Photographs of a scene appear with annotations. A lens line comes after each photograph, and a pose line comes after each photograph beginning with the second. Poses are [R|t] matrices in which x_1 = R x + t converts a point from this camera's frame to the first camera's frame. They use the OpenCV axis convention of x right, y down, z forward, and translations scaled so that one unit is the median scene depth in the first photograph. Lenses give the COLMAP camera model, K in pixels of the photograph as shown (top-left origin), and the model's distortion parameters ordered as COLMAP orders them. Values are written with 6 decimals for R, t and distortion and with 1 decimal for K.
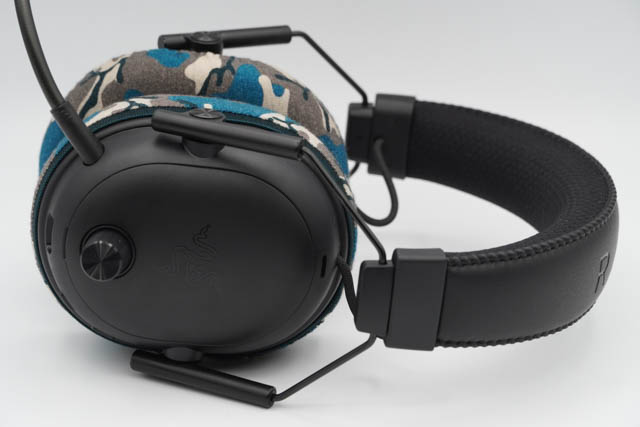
lens RADIAL K [[1890.2, 0, 320.0], [0, 1890.2, 213.5], [0, 0, 1]] dist [0.008875, -0.183242]
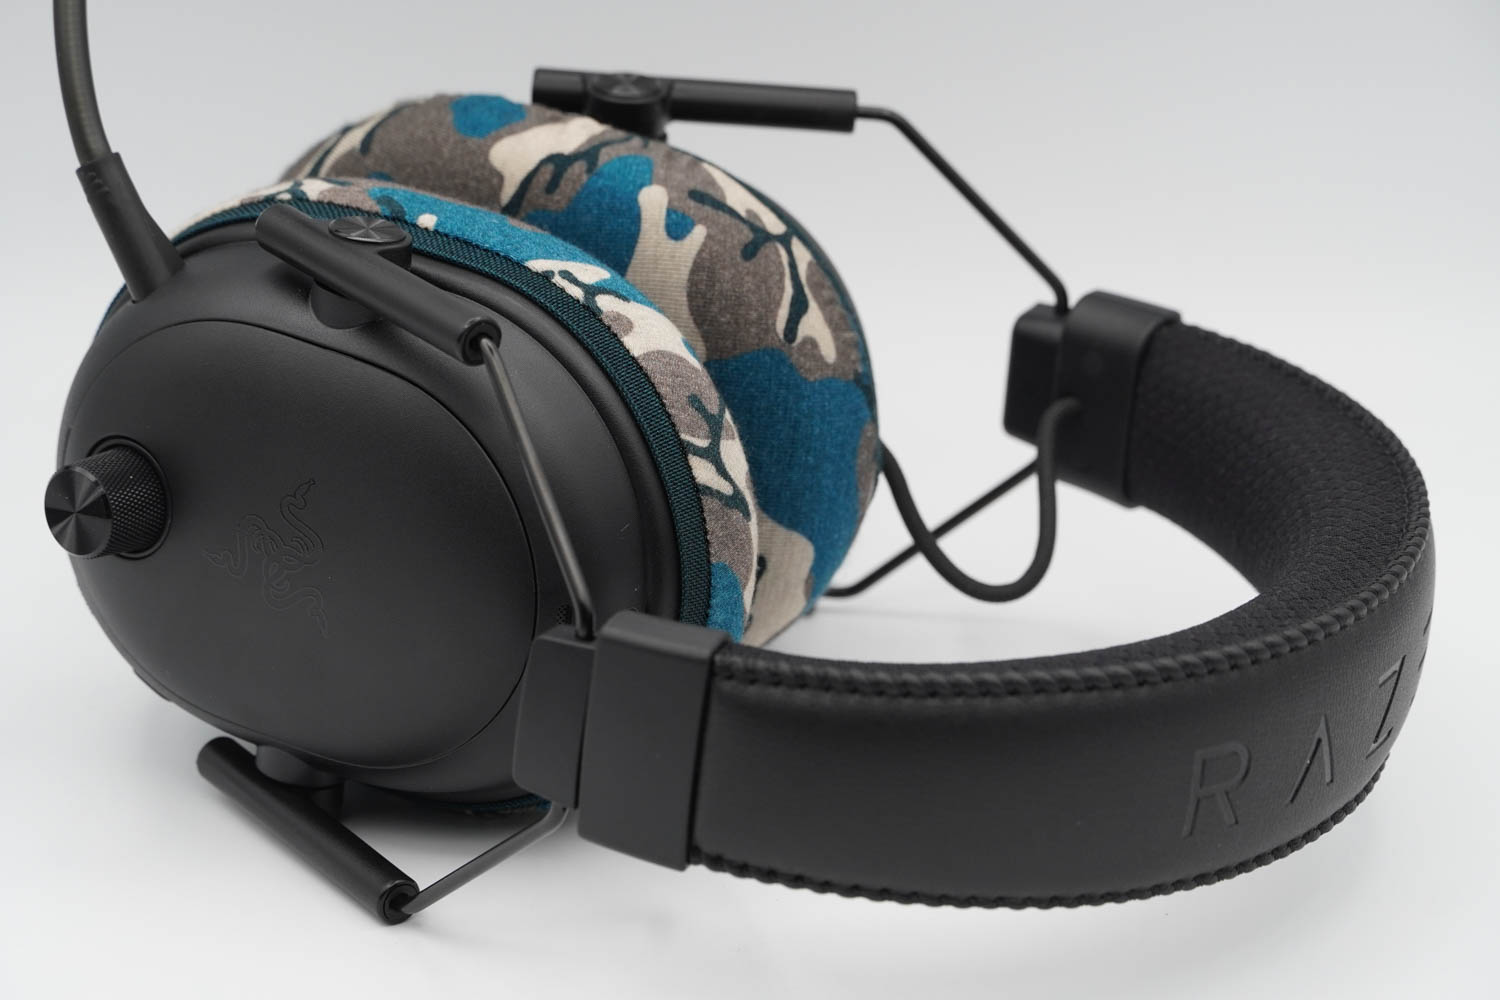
lens RADIAL K [[4430.1, 0, 750.0], [0, 4430.1, 500.0], [0, 0, 1]] dist [0.008875, -0.183242]
pose [[0.870345, 0.181375, -0.457824, 0.466599], [-0.187109, 0.981776, 0.033244, -0.040474], [0.455511, 0.056729, 0.888421, 0.114464]]
